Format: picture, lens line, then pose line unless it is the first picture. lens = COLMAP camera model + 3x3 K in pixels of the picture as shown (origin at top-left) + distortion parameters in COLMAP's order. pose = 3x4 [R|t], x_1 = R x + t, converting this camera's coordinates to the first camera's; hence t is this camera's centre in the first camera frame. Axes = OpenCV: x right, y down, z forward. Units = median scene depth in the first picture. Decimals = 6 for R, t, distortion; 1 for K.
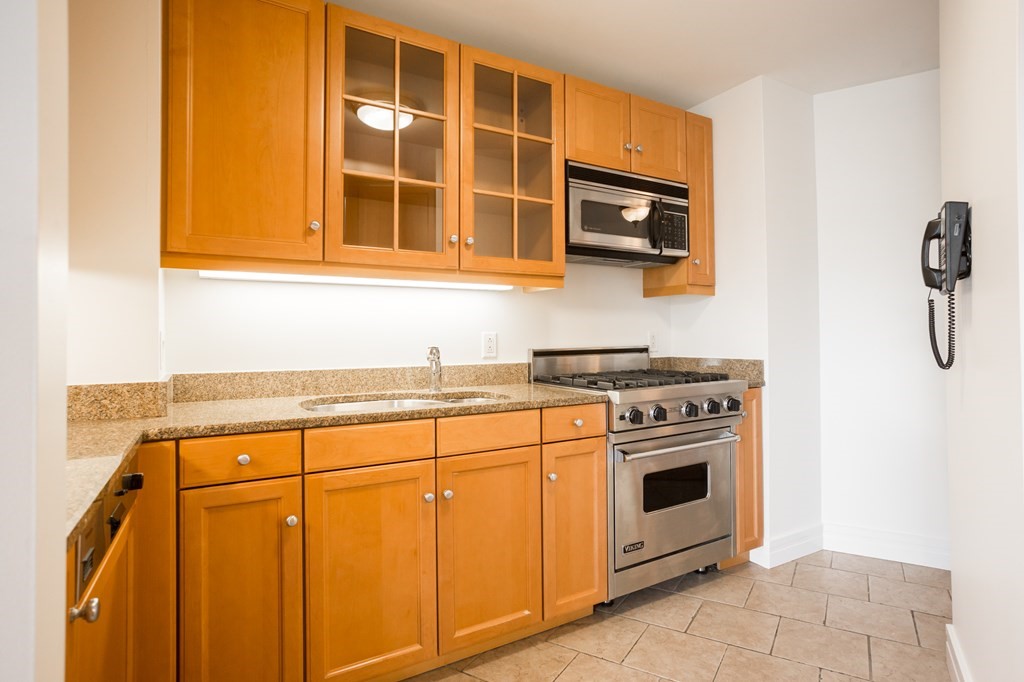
lens RADIAL K [[626.6, 0, 475.2], [0, 626.6, 320.2], [0, 0, 1]] dist [-0.047231, 0.028573]
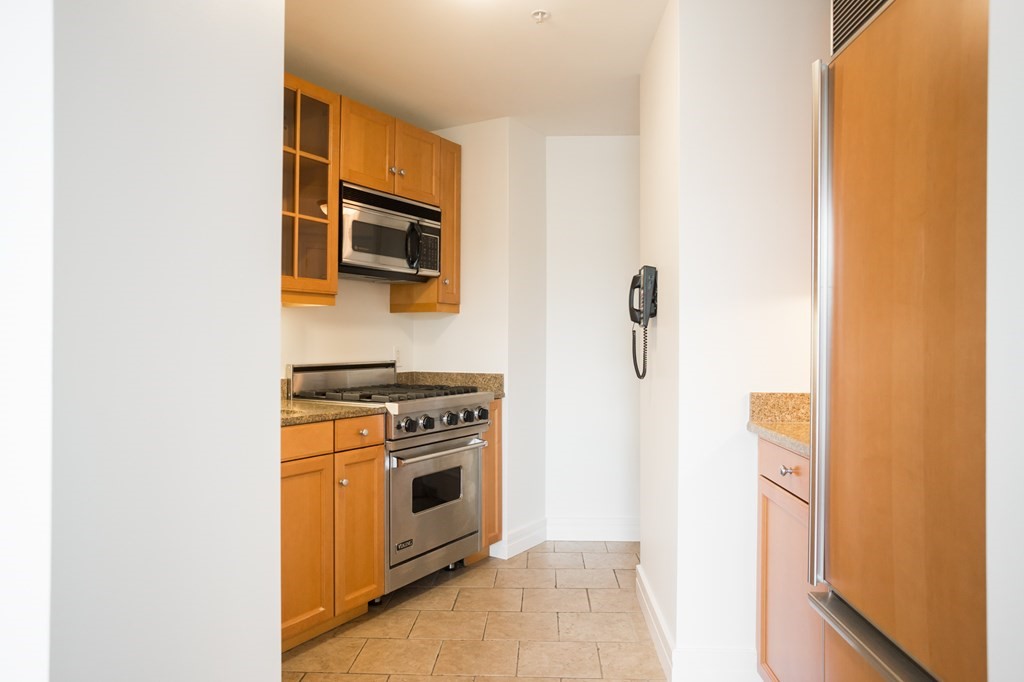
lens RADIAL K [[756.2, 0, 512.0], [0, 756.2, 341.6], [0, 0, 1]] dist [0.007587, 0.003131]
pose [[0.880676, 0.010130, 0.473610, -0.192538], [-0.018950, 0.999724, 0.013855, -0.015032], [-0.473339, -0.021177, 0.880626, -0.233935]]
